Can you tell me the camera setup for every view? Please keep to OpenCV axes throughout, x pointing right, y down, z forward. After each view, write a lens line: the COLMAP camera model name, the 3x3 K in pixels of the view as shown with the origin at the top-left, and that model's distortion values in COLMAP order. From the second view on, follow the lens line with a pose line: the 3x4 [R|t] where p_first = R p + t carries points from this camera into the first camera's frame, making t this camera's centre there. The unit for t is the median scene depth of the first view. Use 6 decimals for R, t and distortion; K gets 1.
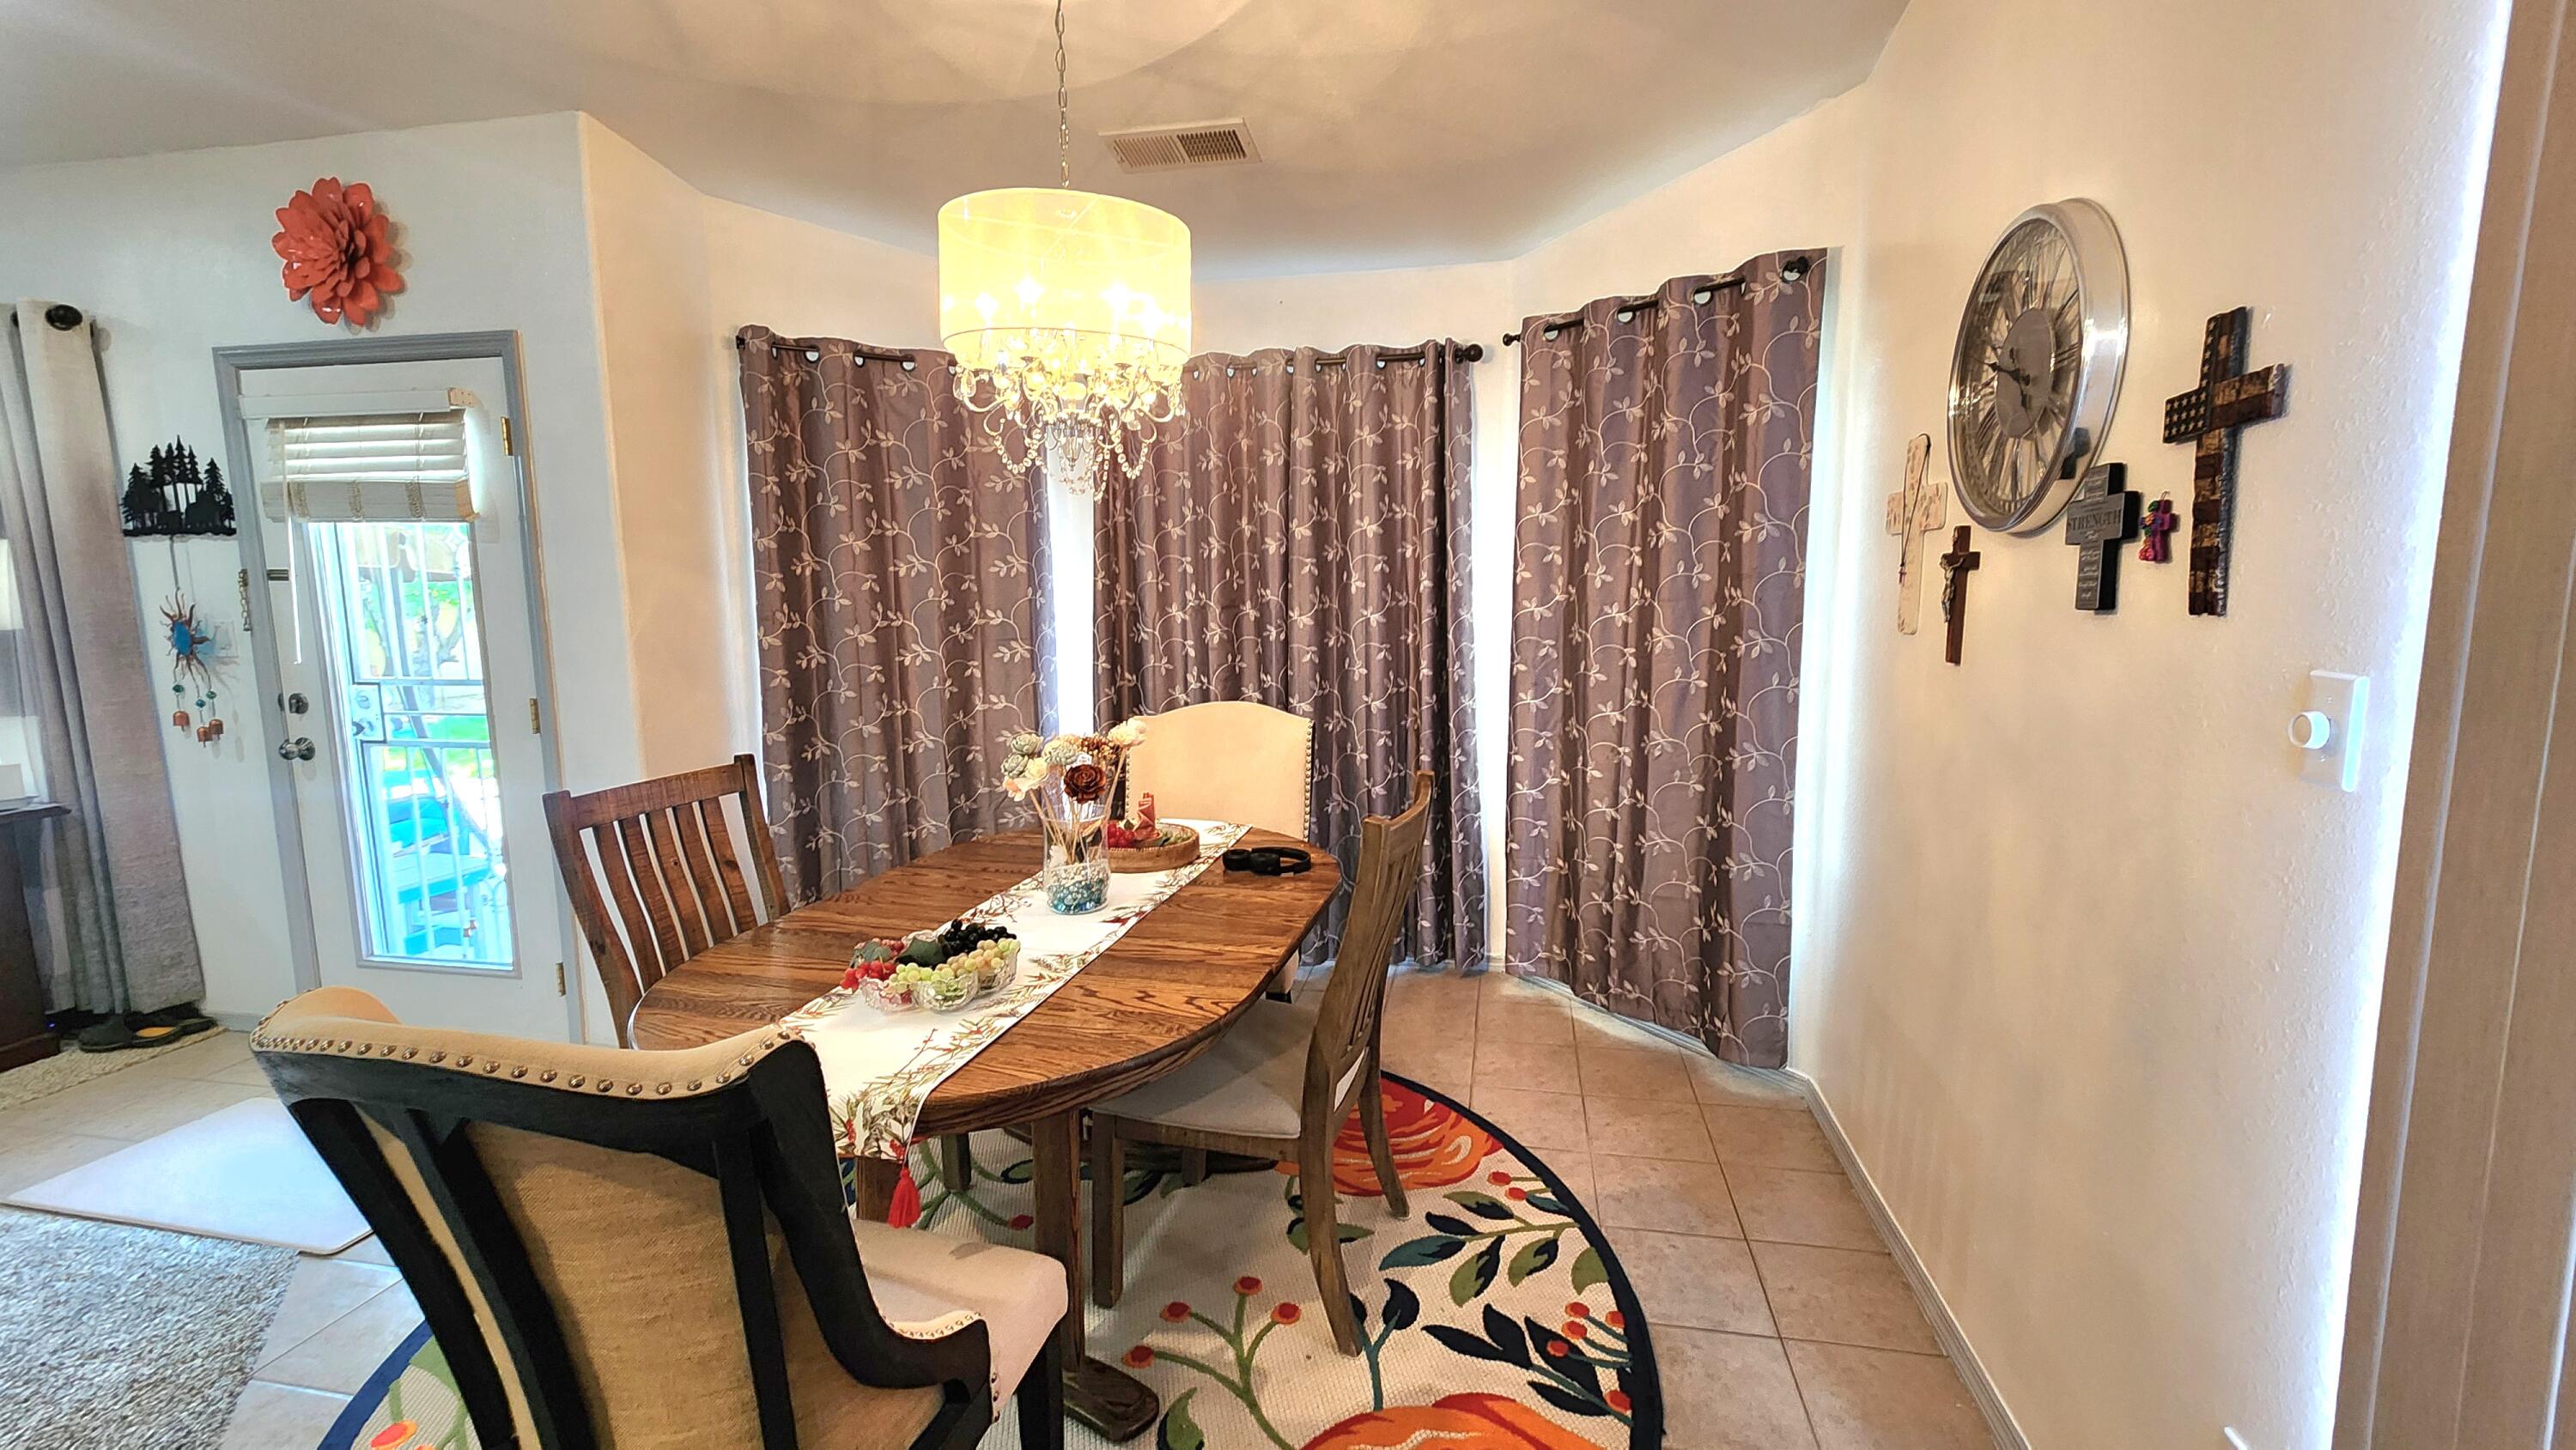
lens RADIAL K [[1056.4, 0, 1300.4], [0, 1056.4, 716.0], [0, 0, 1]] dist [-0.003364, 0.001088]
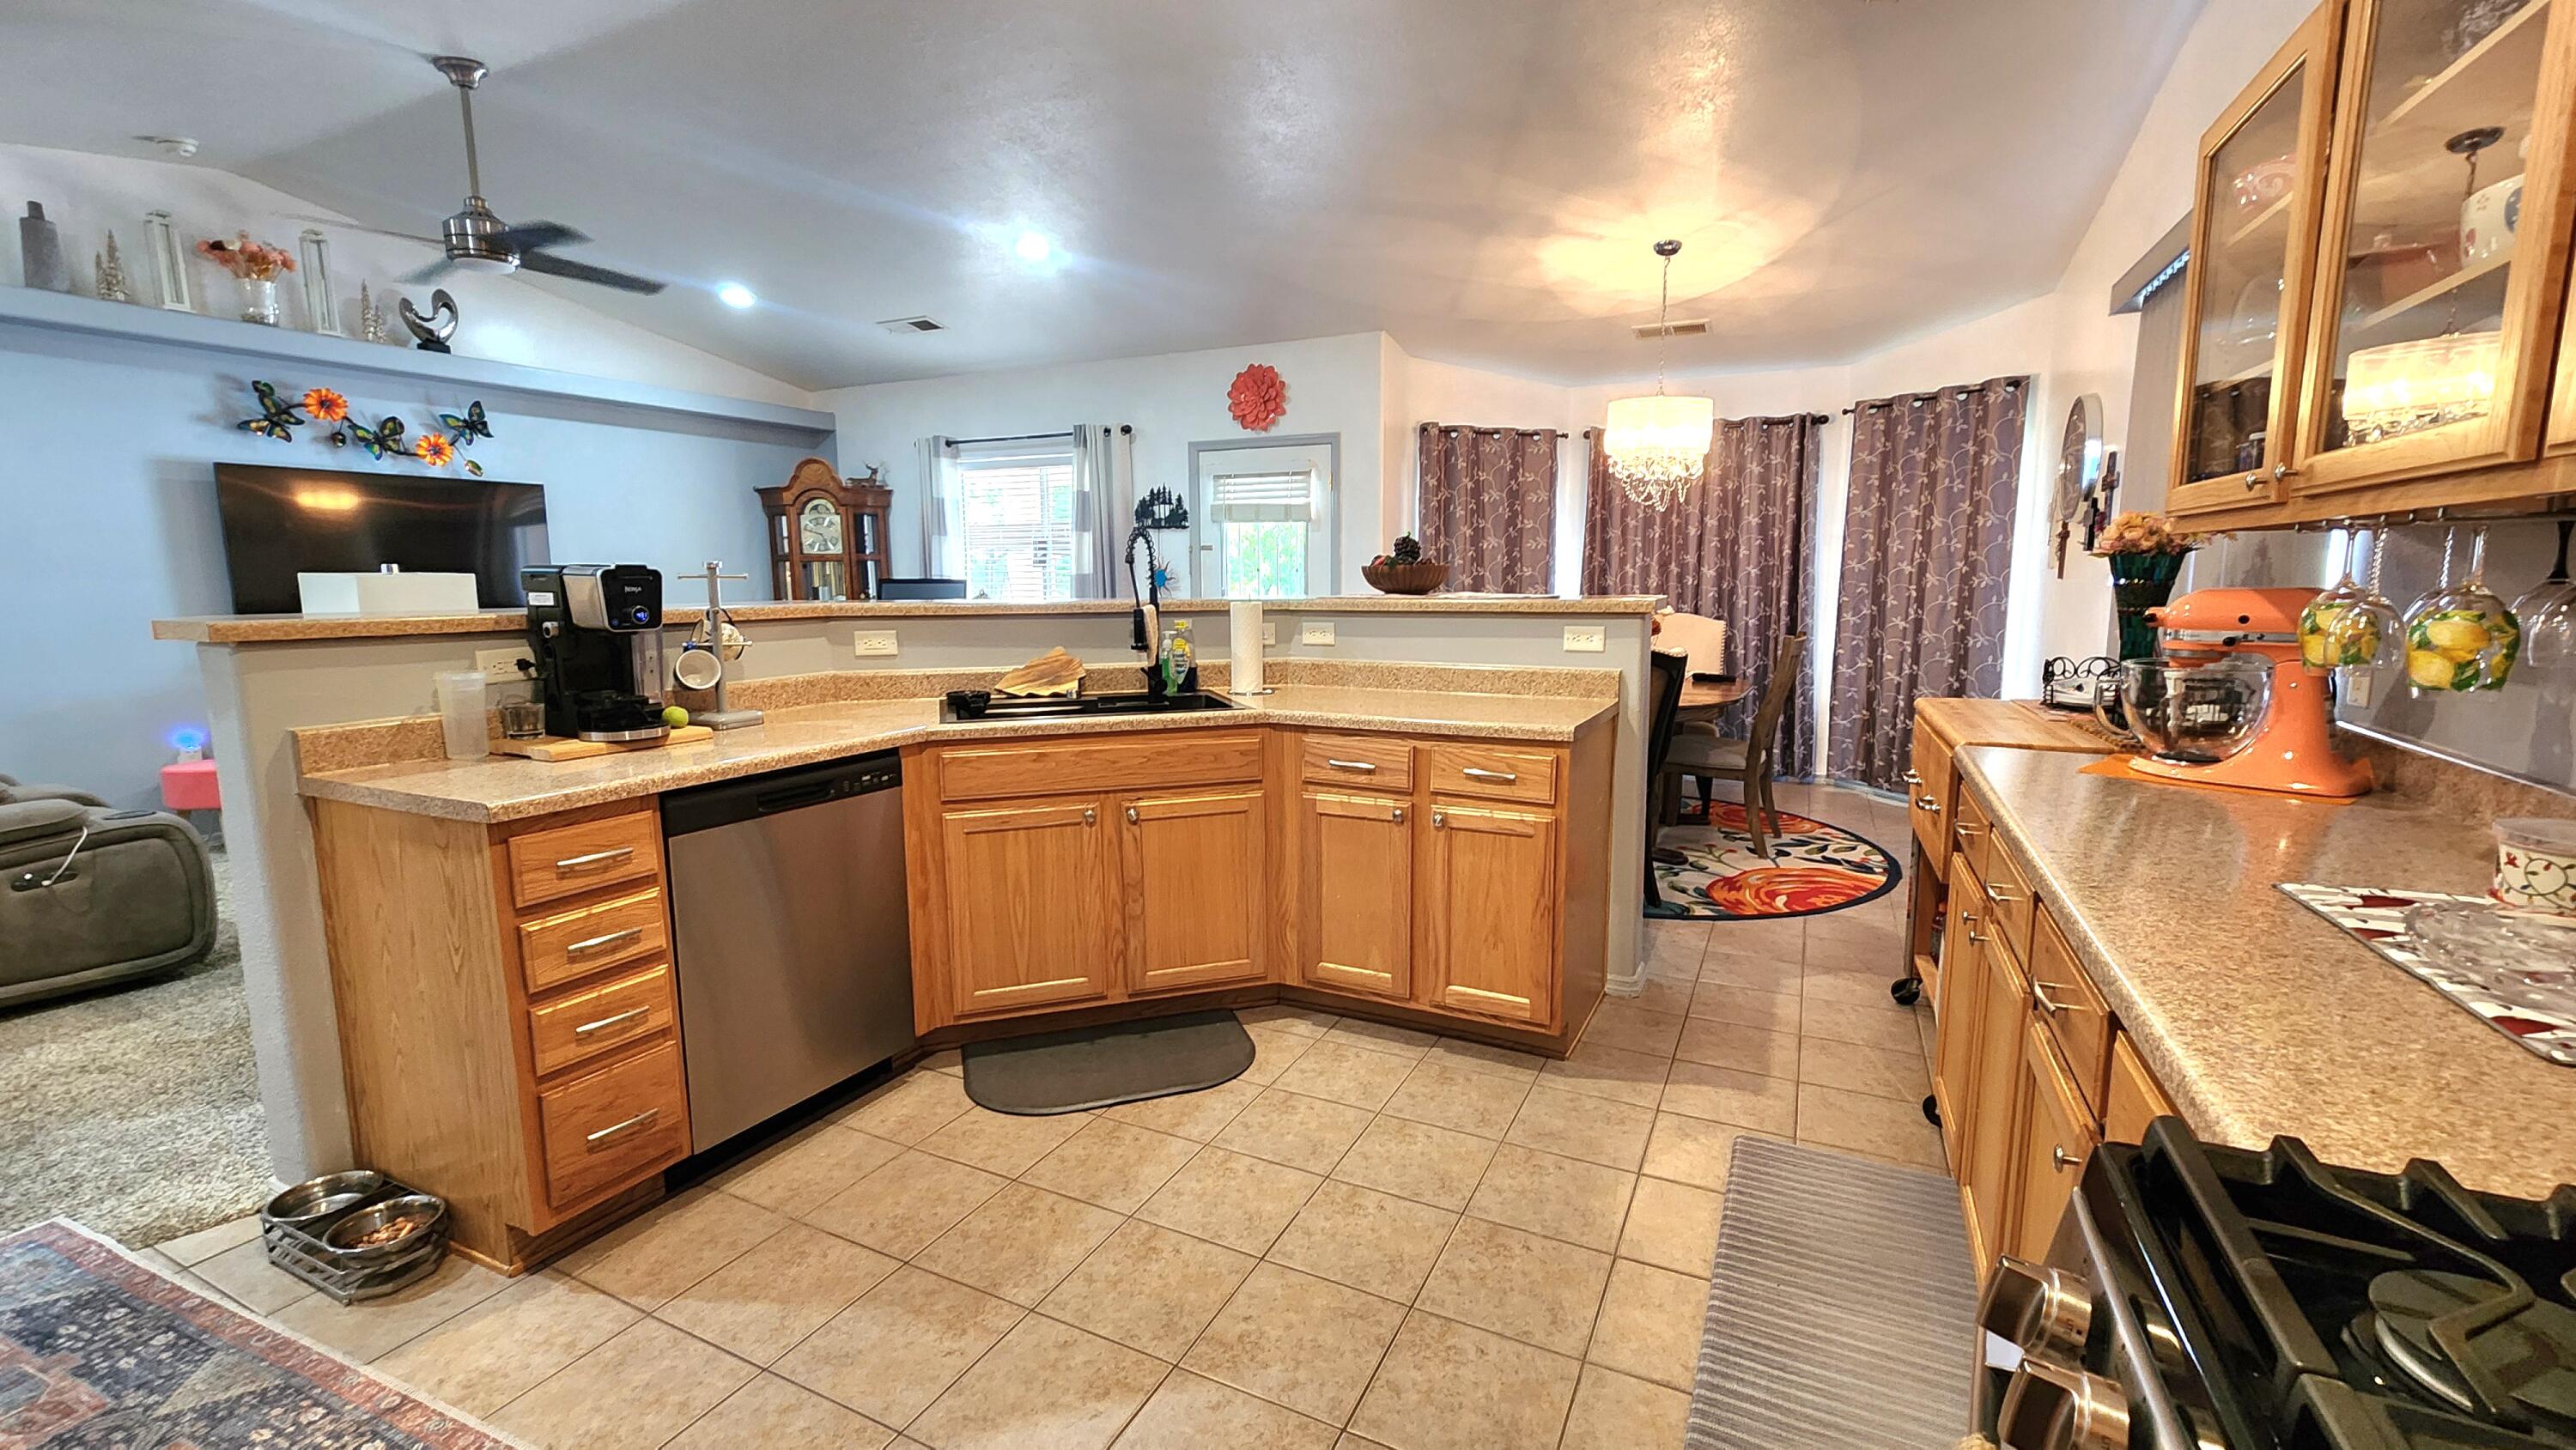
lens RADIAL K [[1056.4, 0, 1291.1], [0, 1056.4, 726.0], [0, 0, 1]] dist [-0.003364, 0.001088]
pose [[0.966827, 0.038328, -0.252541, -0.242376], [-0.033231, 0.999149, 0.024420, 0.161012], [0.253263, -0.015218, 0.967278, -0.984270]]
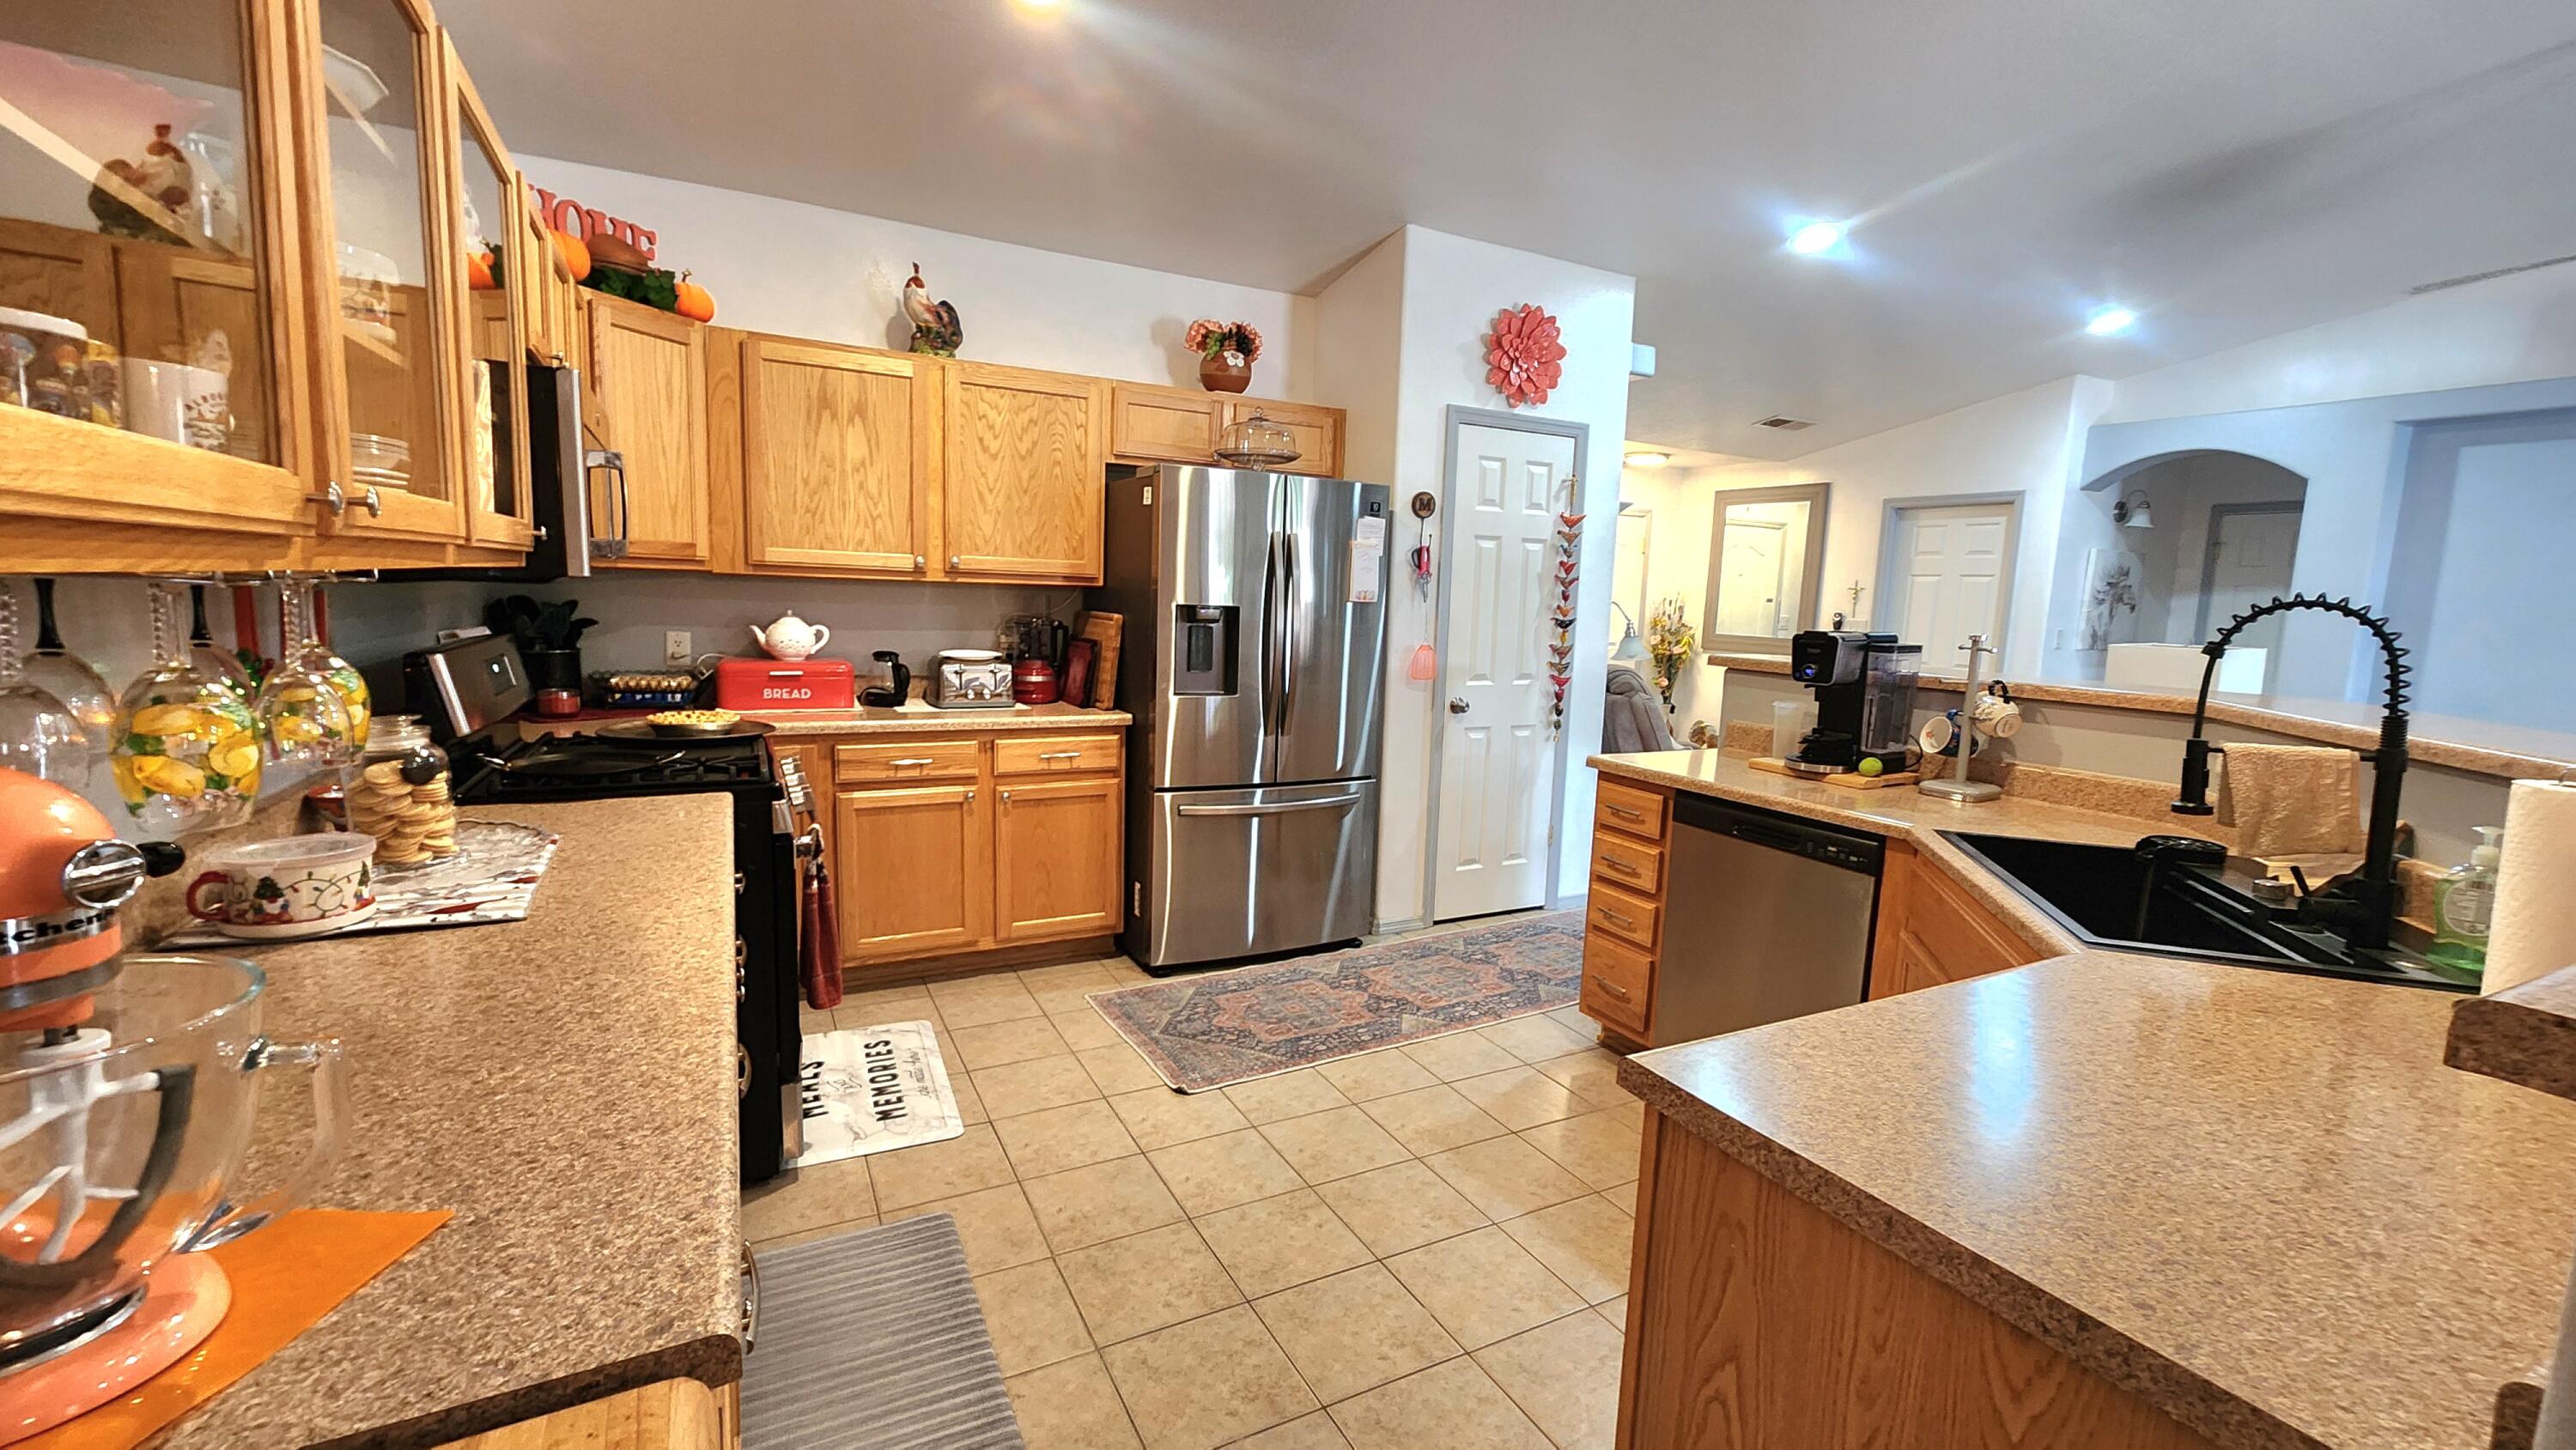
lens RADIAL K [[1056.4, 0, 1301.9], [0, 1056.4, 725.2], [0, 0, 1]] dist [-0.003364, 0.001088]
pose [[-0.770586, 0.056424, -0.634834, 0.882858], [-0.110819, 0.969038, 0.220644, -0.417131], [0.627628, 0.240377, -0.740474, 2.849584]]
